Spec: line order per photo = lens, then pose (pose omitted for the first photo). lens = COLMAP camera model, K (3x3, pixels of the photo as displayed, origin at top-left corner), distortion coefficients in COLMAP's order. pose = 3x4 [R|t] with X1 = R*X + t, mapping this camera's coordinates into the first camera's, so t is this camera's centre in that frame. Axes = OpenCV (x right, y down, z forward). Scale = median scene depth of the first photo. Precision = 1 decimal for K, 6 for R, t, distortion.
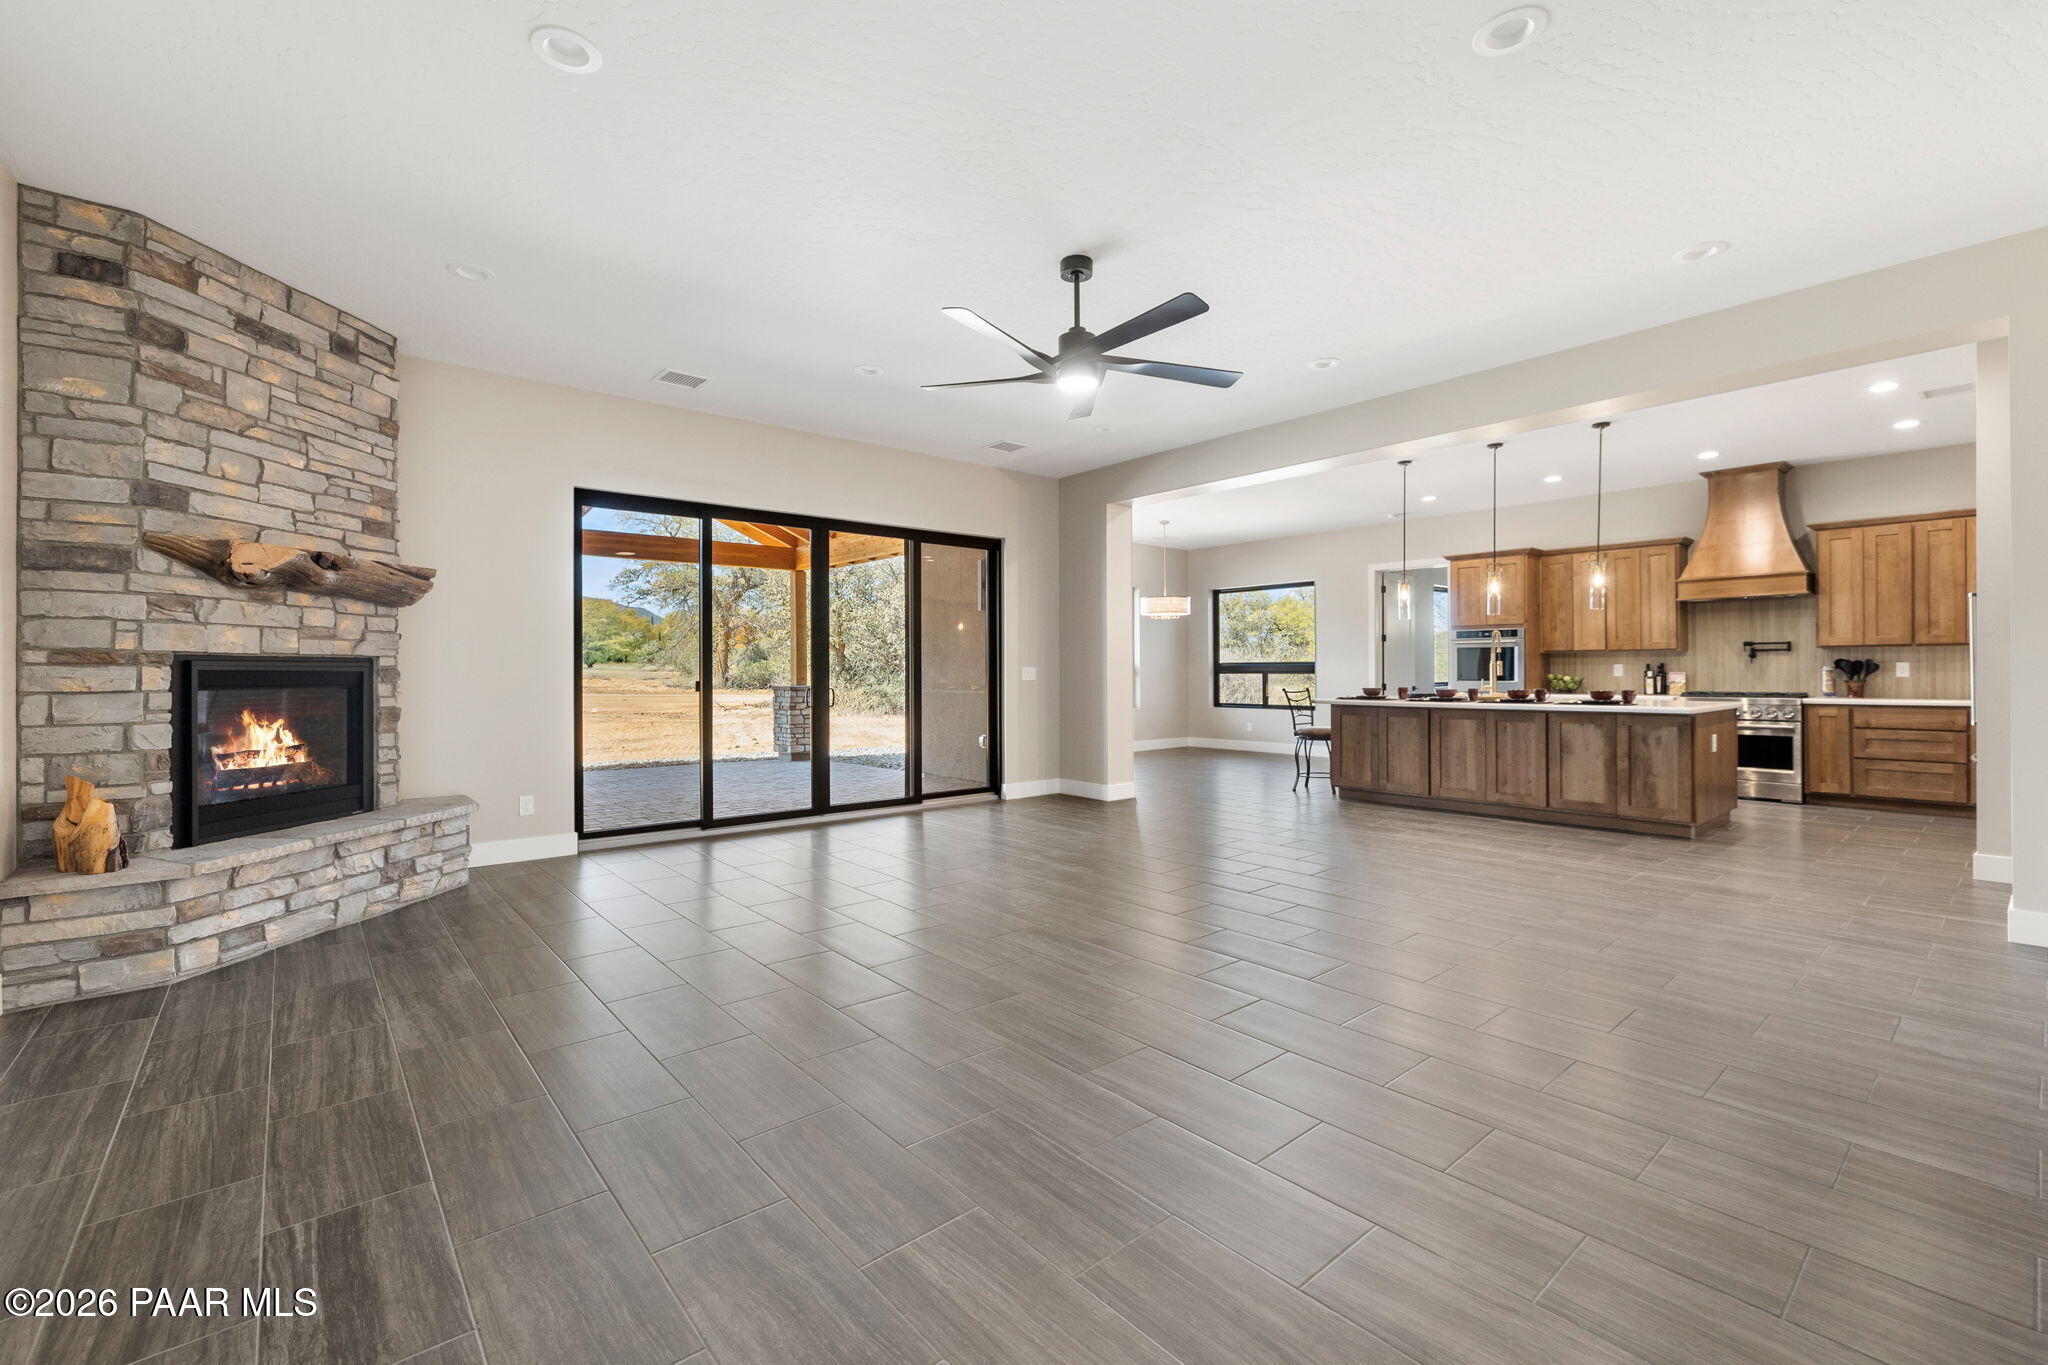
lens RADIAL K [[874.3, 0, 1027.2], [0, 874.3, 668.1], [0, 0, 1]] dist [-0.006522, -0.000414]
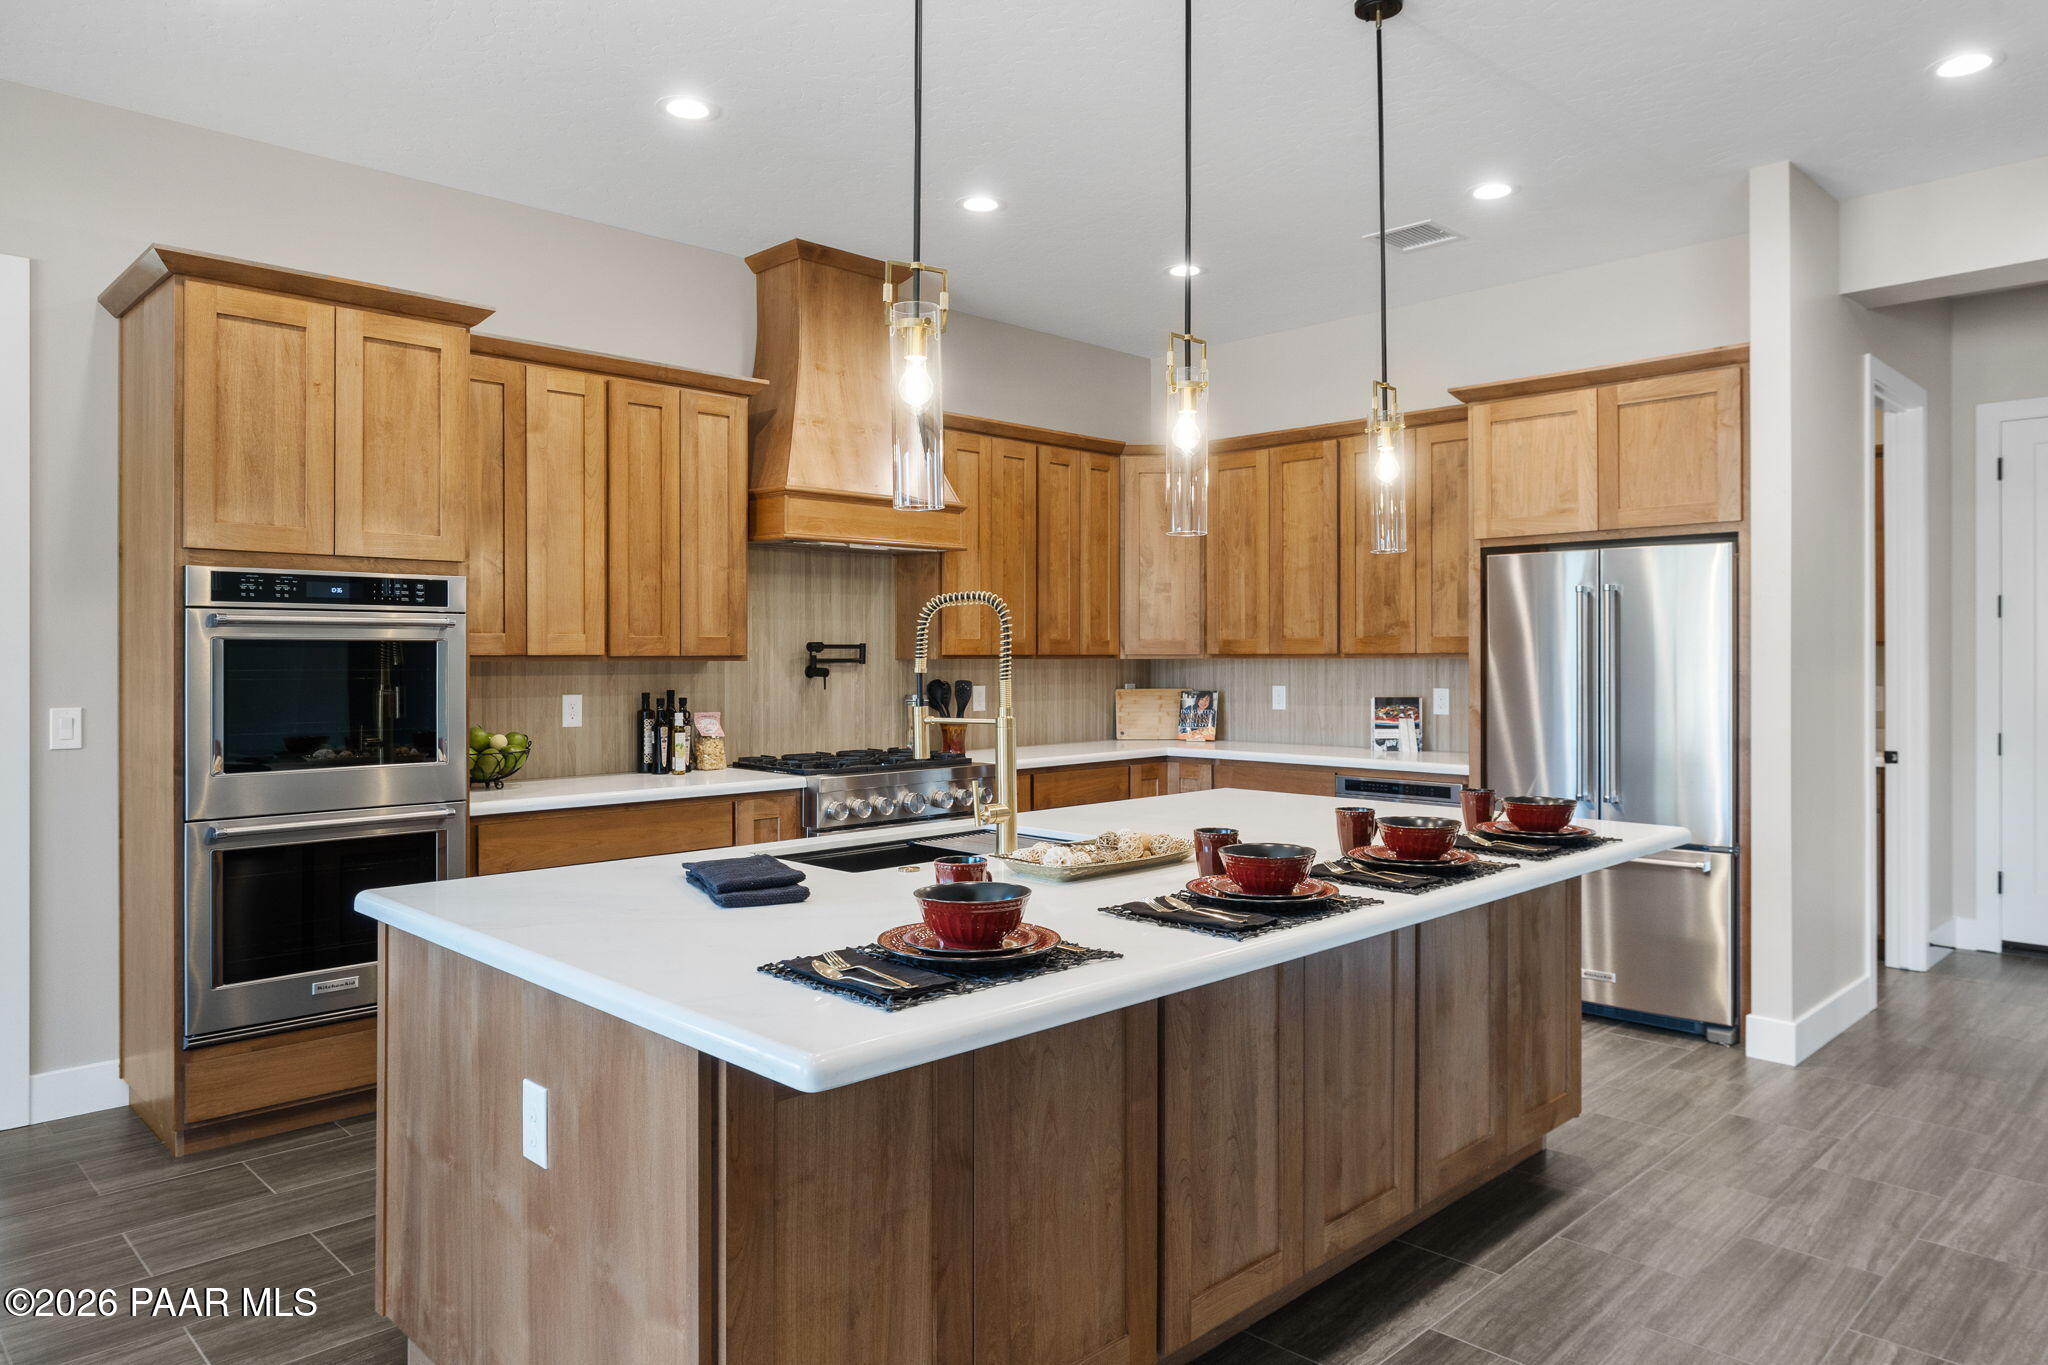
lens RADIAL K [[1307.0, 0, 1021.6], [0, 1307.0, 677.1], [0, 0, 1]] dist [0.000065, -0.002158]
pose [[-0.079065, -0.016429, 0.996734, 0.132642], [-0.003652, 0.999862, 0.016191, -0.023516], [-0.996863, -0.002360, -0.079114, 0.955352]]
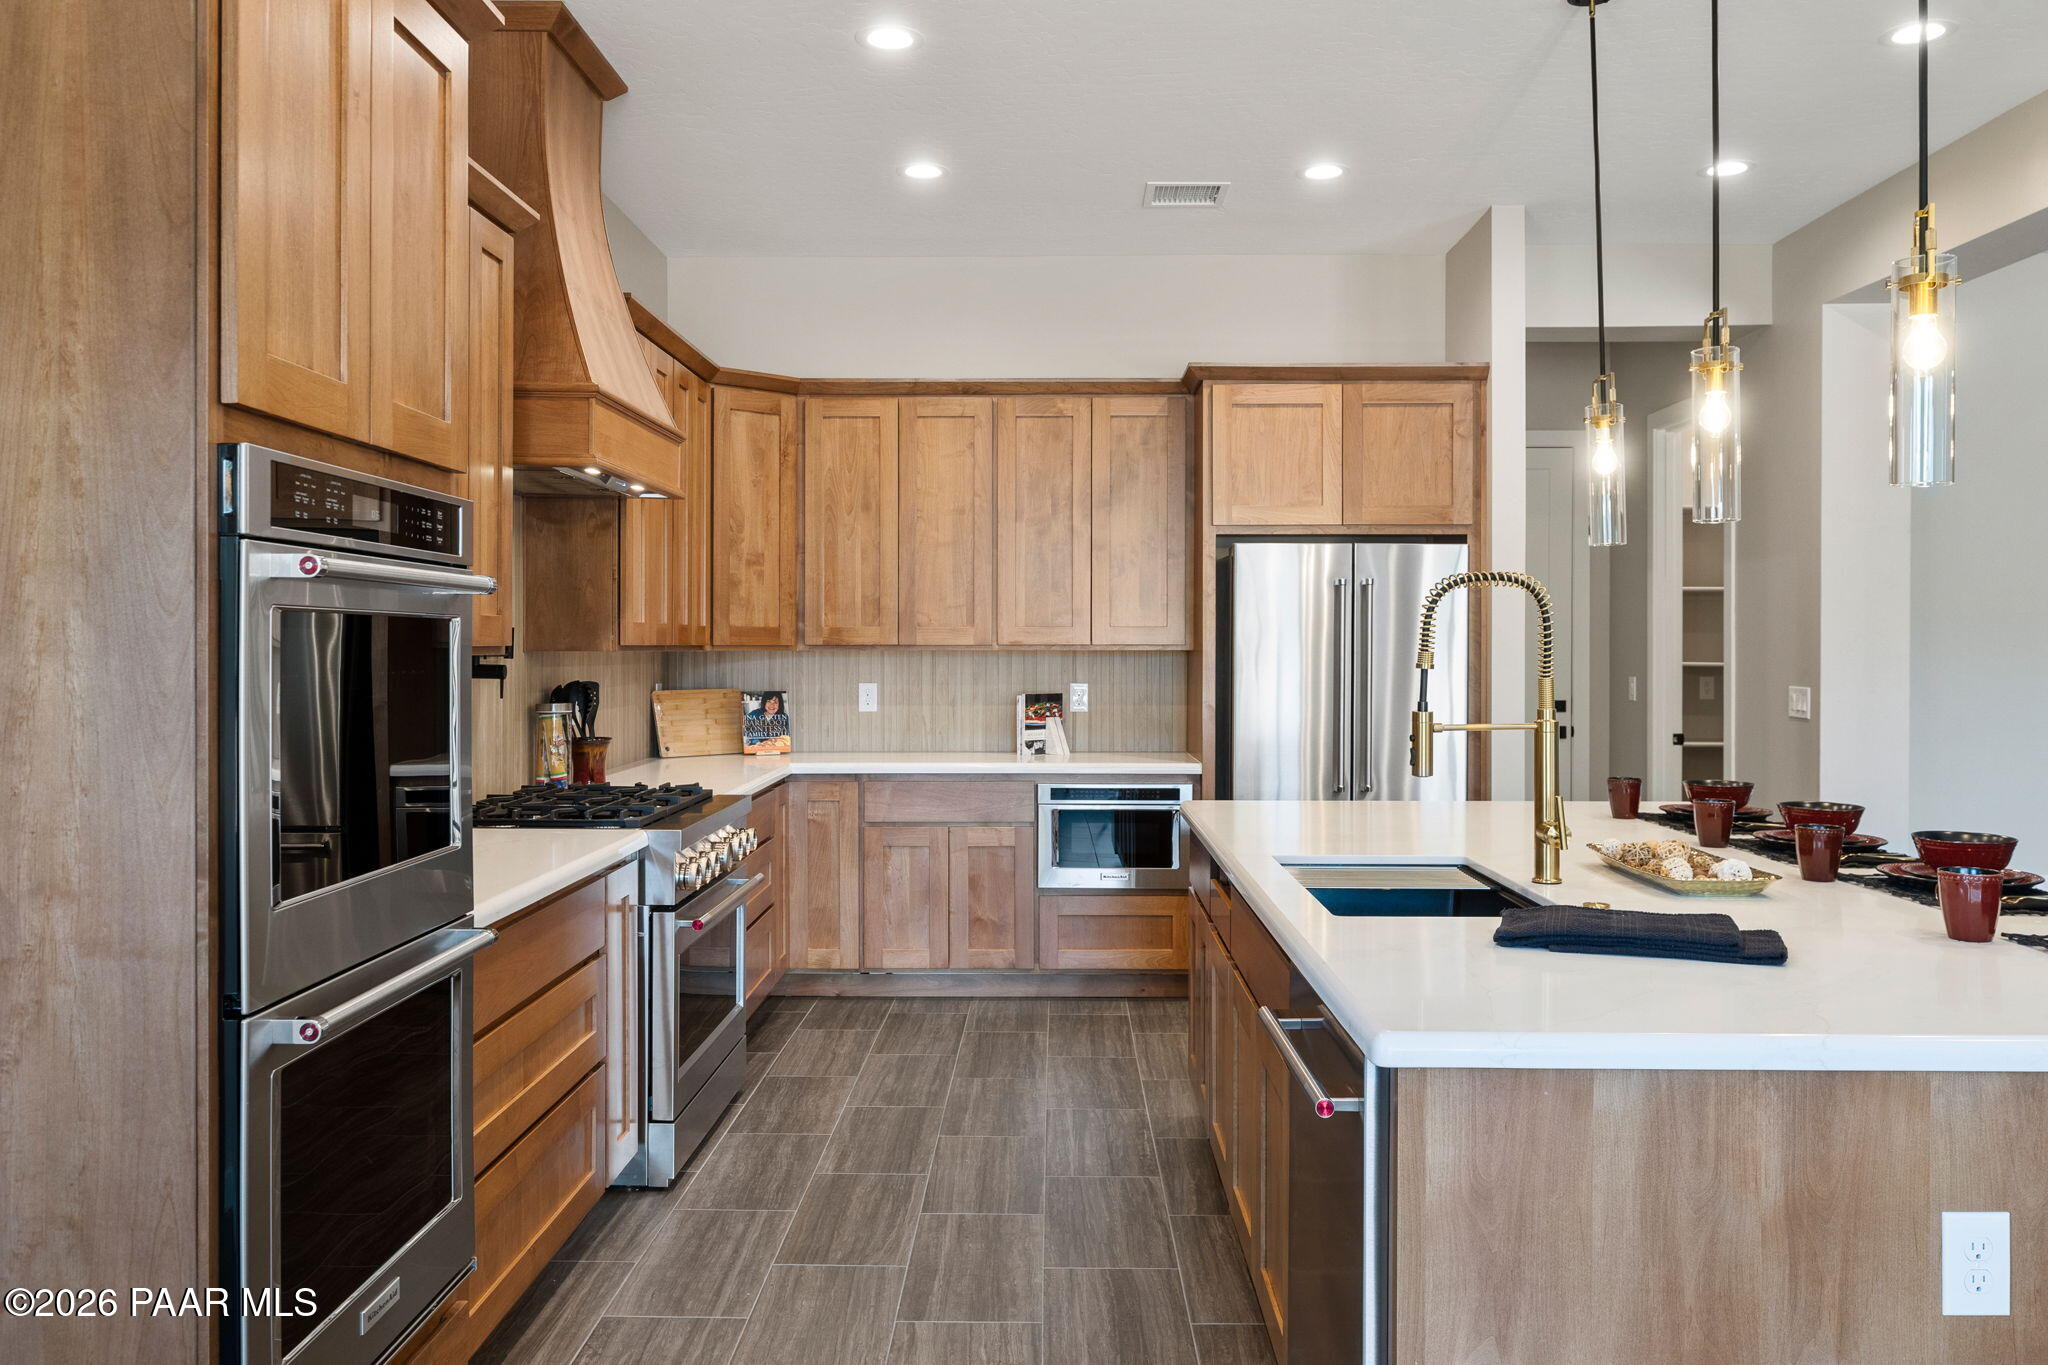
lens RADIAL K [[1564.0, 0, 1026.4], [0, 1564.0, 672.5], [0, 0, 1]] dist [0.010347, 0.001788]
pose [[-0.749547, -0.012577, 0.661831, 0.340392], [-0.005194, 0.999900, 0.013120, -0.022008], [-0.661931, 0.006397, -0.749538, 1.293489]]
